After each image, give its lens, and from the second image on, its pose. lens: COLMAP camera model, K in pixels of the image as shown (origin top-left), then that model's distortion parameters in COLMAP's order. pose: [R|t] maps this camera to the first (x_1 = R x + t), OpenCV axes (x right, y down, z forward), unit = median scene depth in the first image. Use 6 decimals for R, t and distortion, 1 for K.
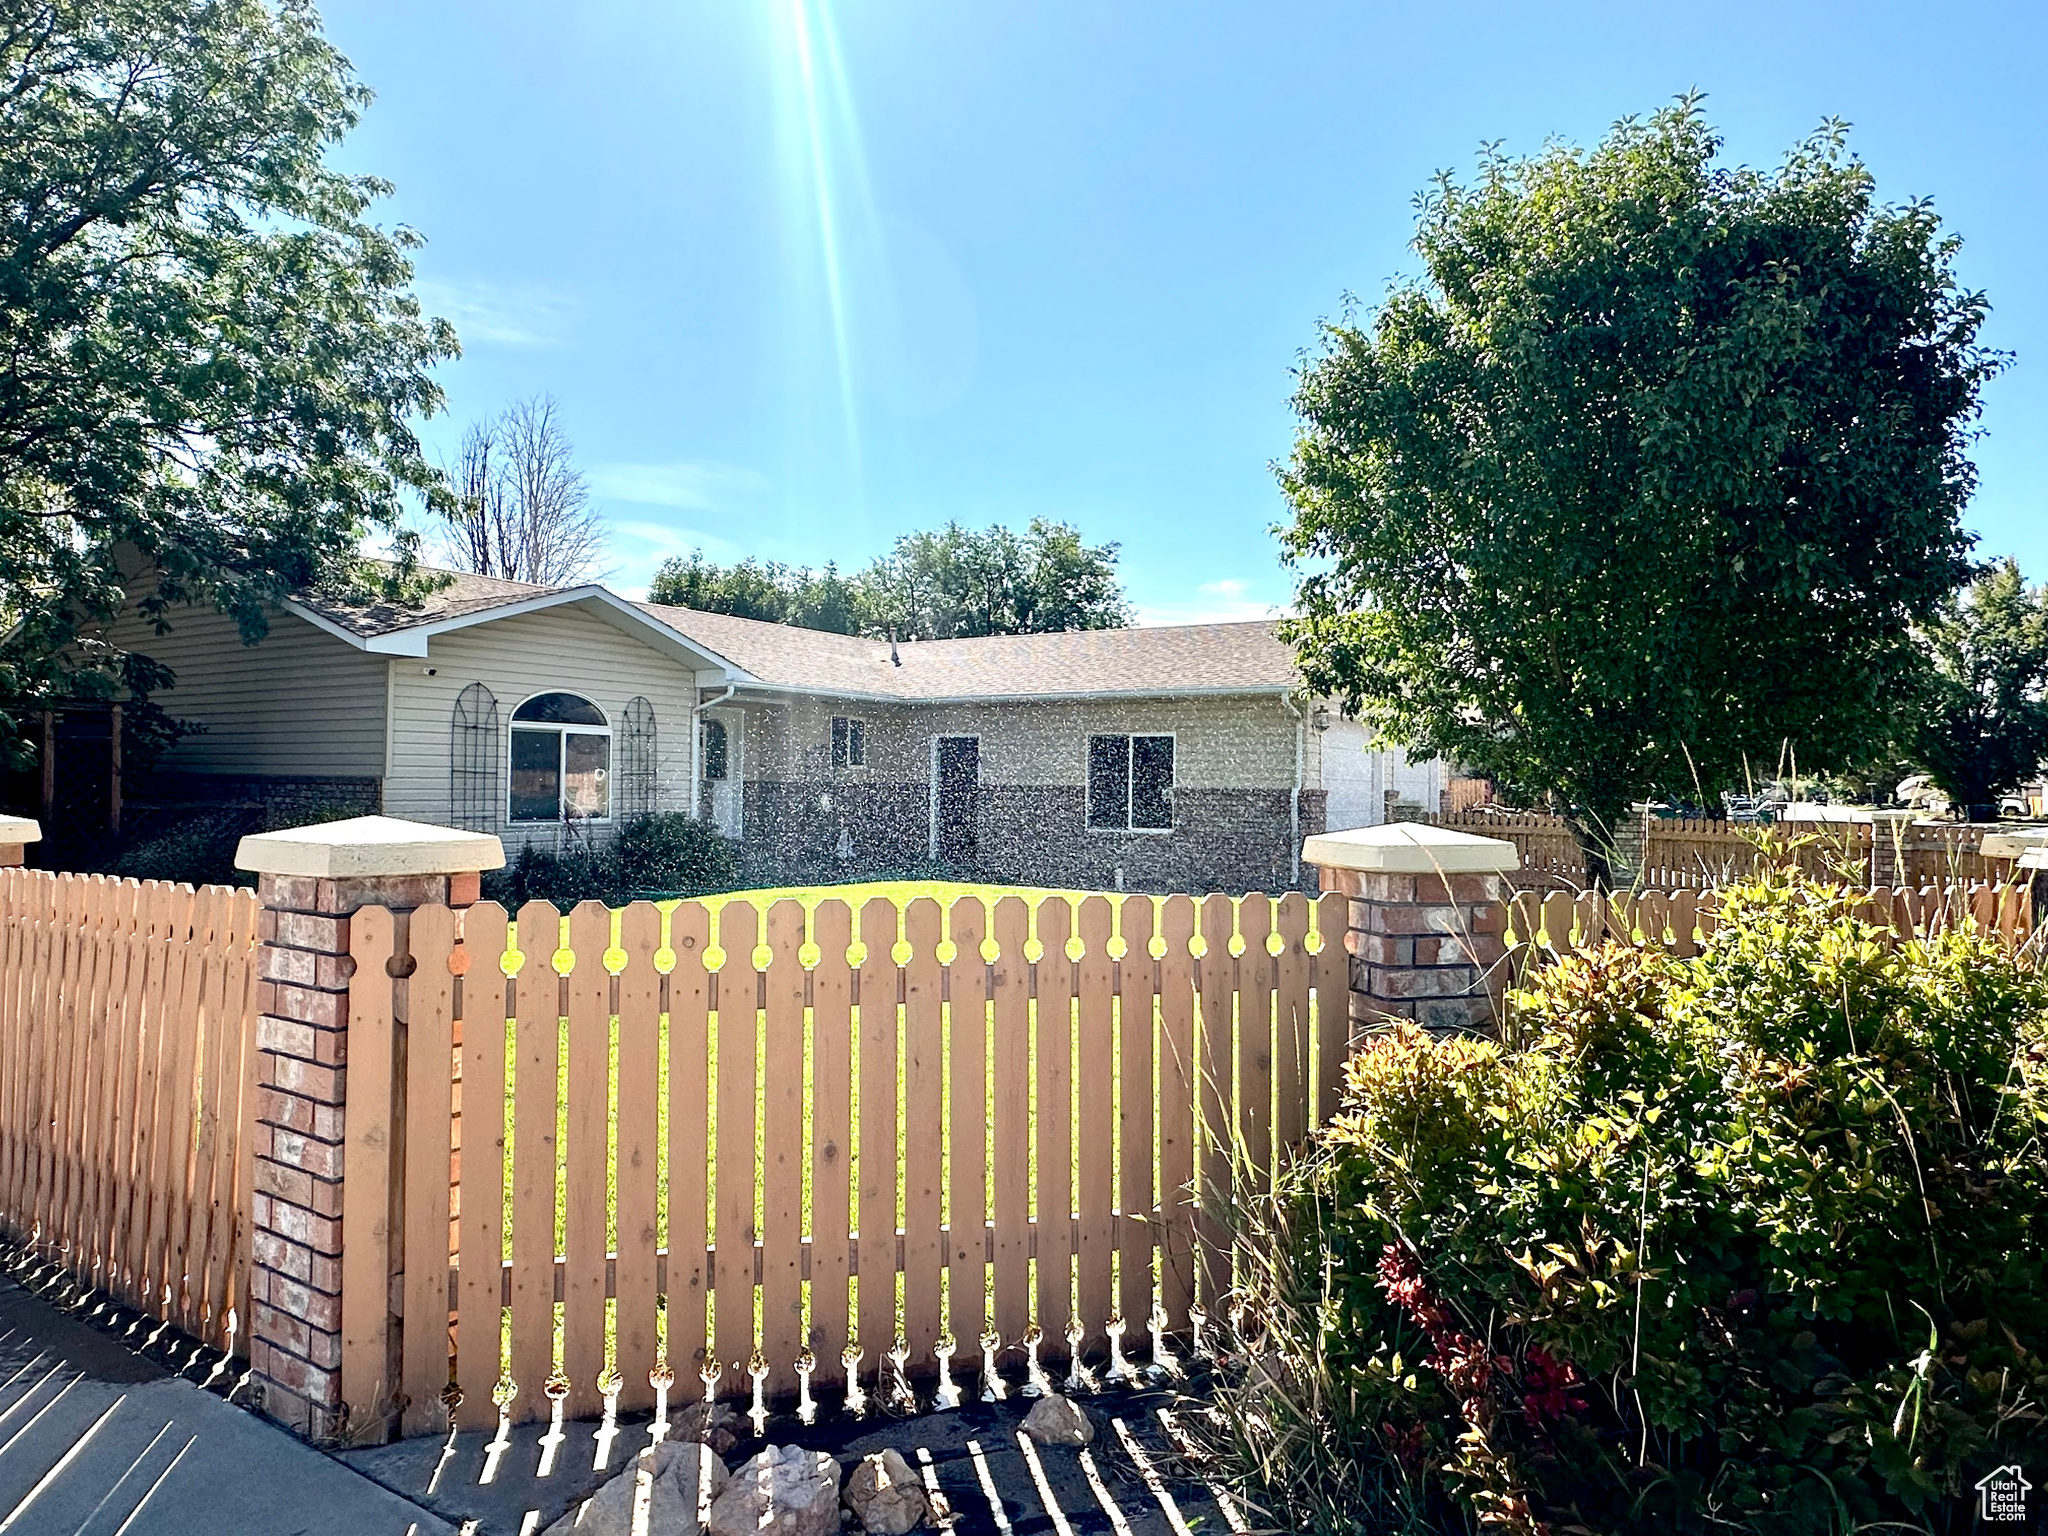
lens RADIAL K [[1215.3, 0, 1016.9], [0, 1215.3, 768.9], [0, 0, 1]] dist [-0.006665, 0.001396]
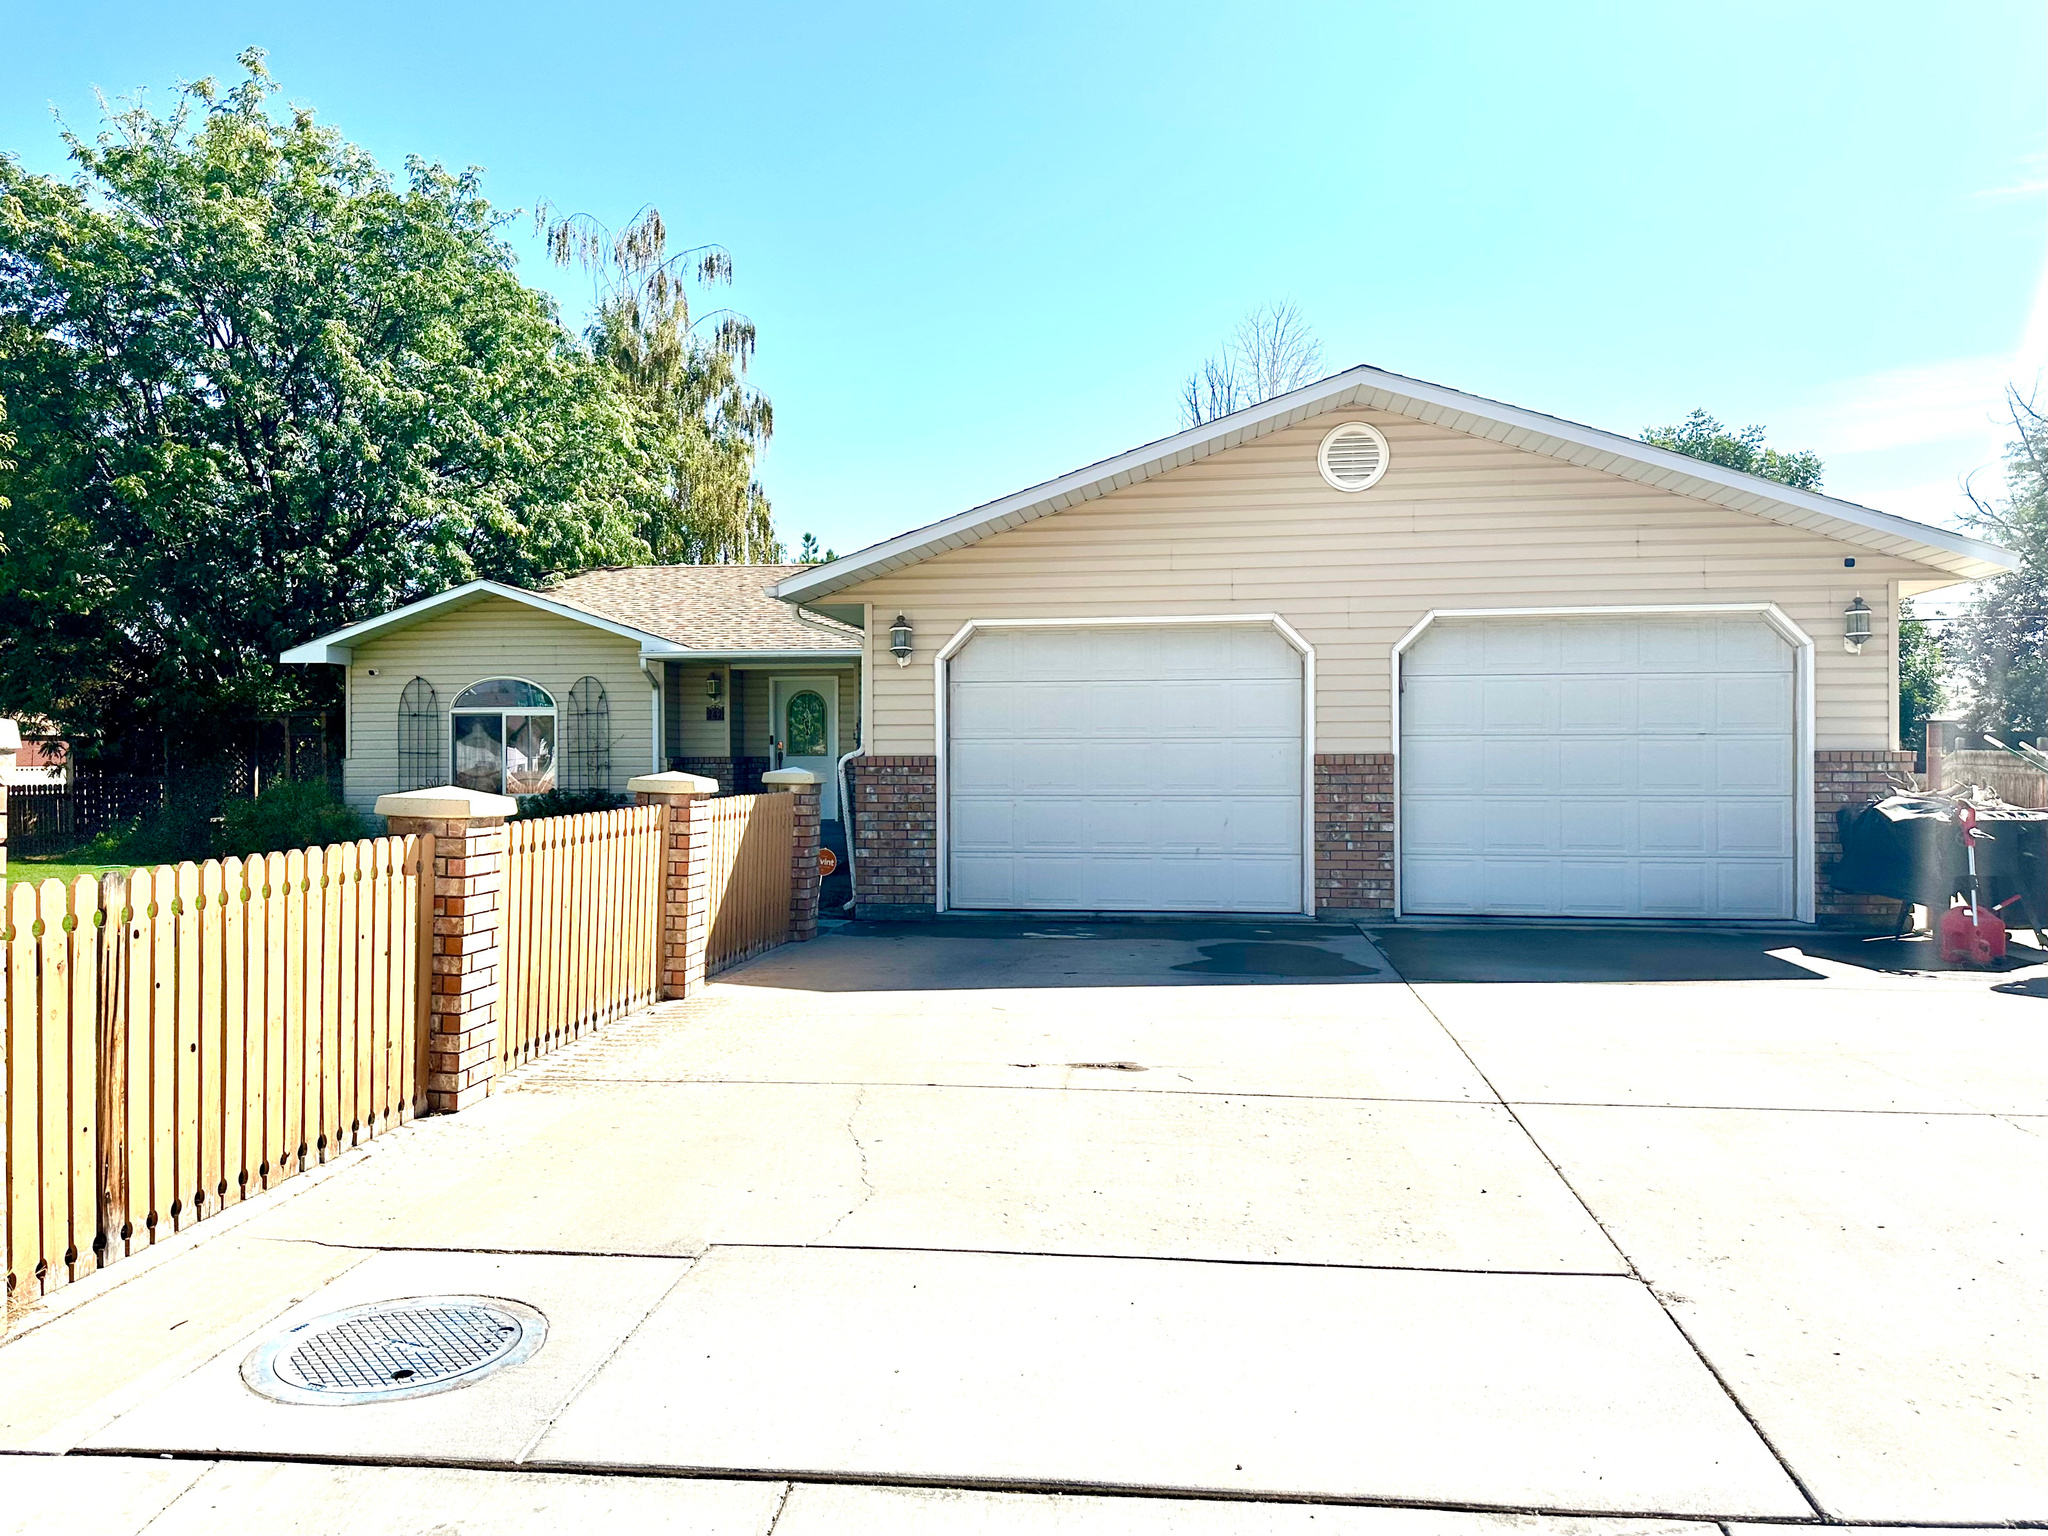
lens RADIAL K [[1482.4, 0, 1029.8], [0, 1482.4, 764.7], [0, 0, 1]] dist [0.138631, -0.213486]
pose [[0.422246, -0.000337, -0.906481, 1.108415], [0.020097, 0.999758, 0.008989, 0.012552], [0.906259, -0.022013, 0.422150, 0.892162]]
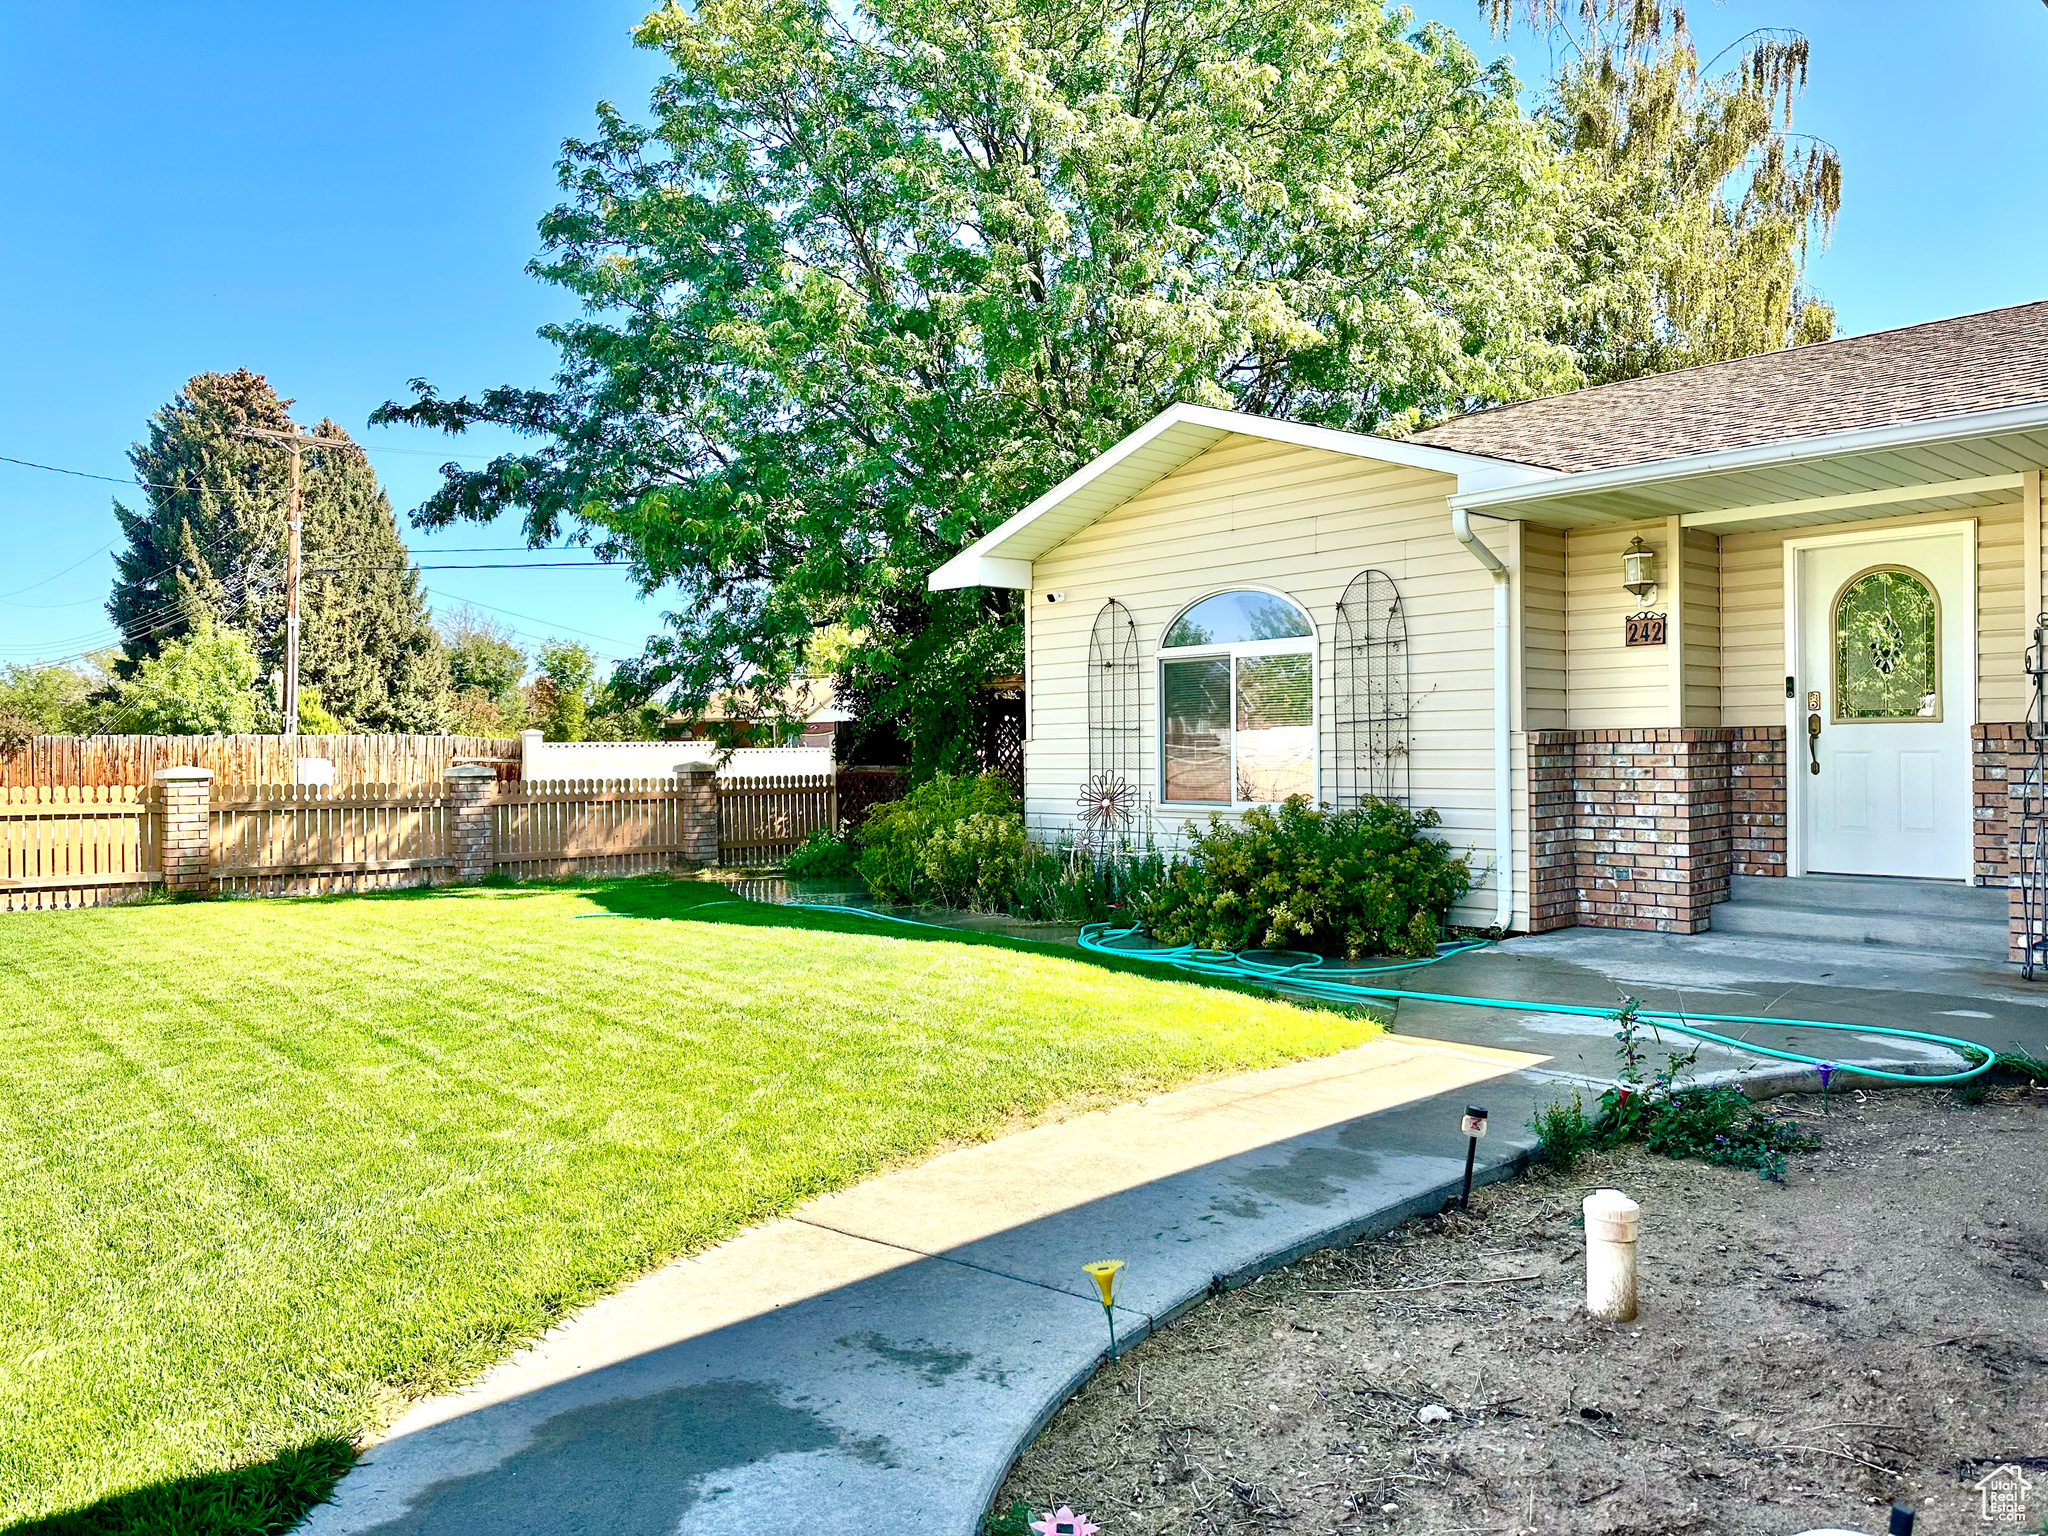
lens RADIAL K [[1417.4, 0, 1033.1], [0, 1417.4, 759.4], [0, 0, 1]] dist [0.102611, -0.086232]
pose [[-0.252202, 0.007425, -0.967646, 0.340934], [0.028398, 0.999597, 0.000268, 0.017848], [0.967258, -0.027412, -0.252311, 1.125926]]
